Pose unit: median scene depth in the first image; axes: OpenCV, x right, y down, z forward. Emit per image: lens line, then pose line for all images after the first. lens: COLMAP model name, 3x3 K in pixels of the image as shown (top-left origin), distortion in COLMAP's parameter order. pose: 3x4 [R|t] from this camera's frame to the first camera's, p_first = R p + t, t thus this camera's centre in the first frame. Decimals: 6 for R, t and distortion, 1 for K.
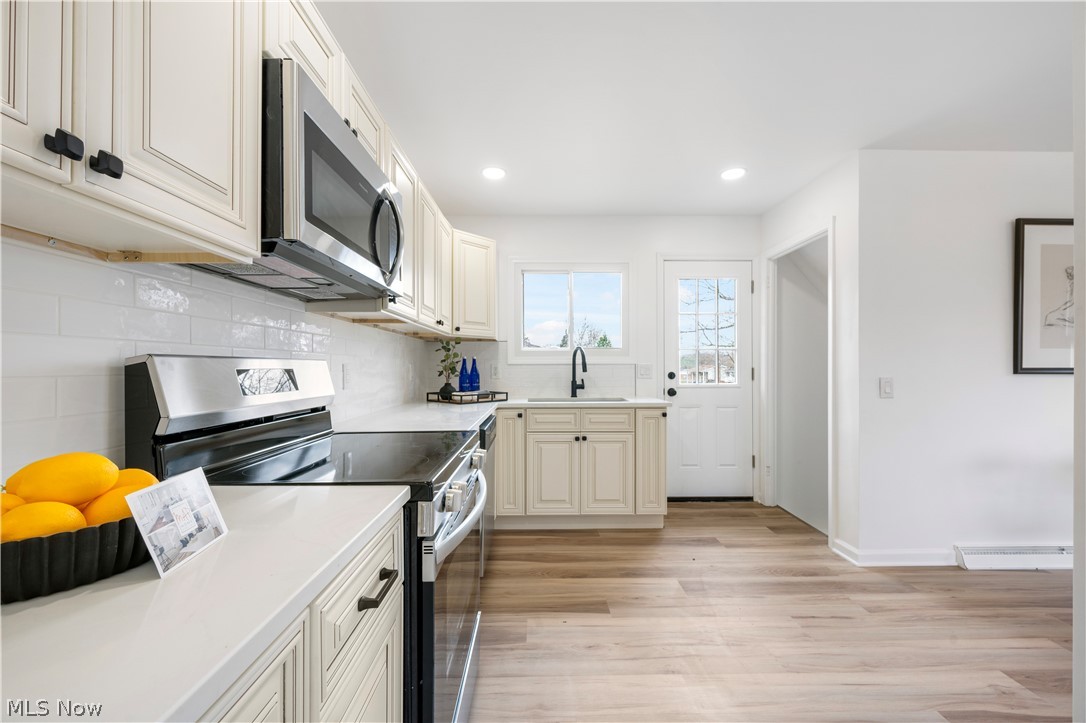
lens RADIAL K [[432.0, 0, 543.4], [0, 432.0, 363.6], [0, 0, 1]] dist [-0.002231, 0.000358]
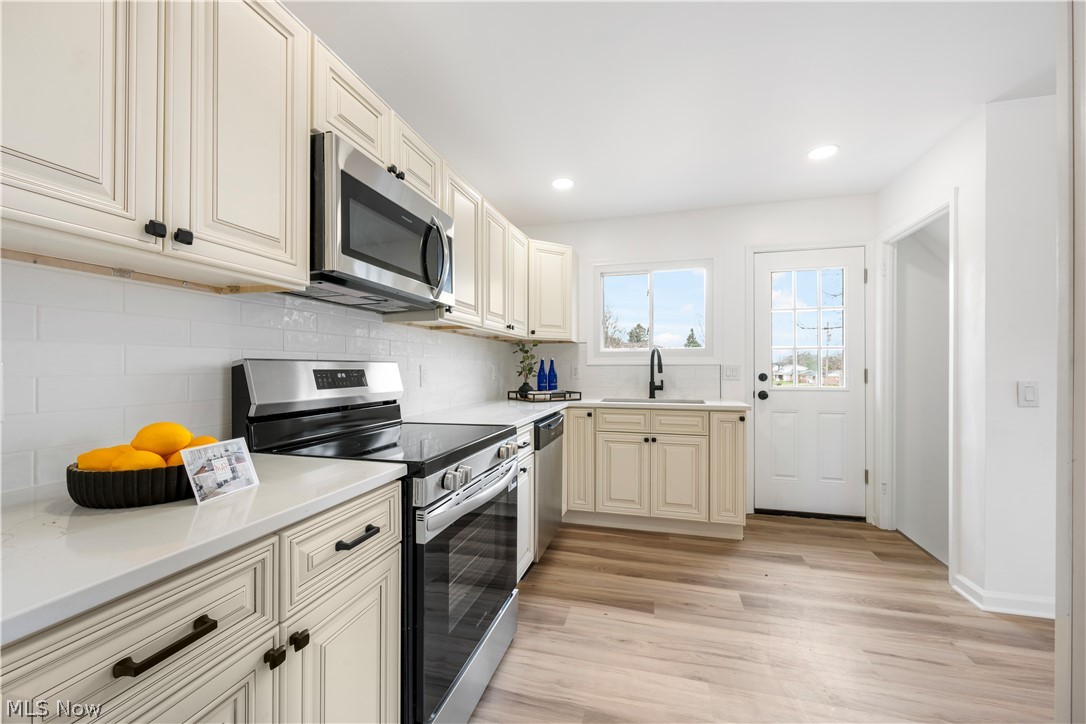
lens RADIAL K [[432.0, 0, 541.1], [0, 432.0, 364.7], [0, 0, 1]] dist [-0.002231, 0.000358]
pose [[0.959036, -0.000765, -0.283284, 0.164735], [0.001160, 0.999999, 0.001228, -0.001031], [0.283283, -0.001506, 0.959035, -0.029961]]
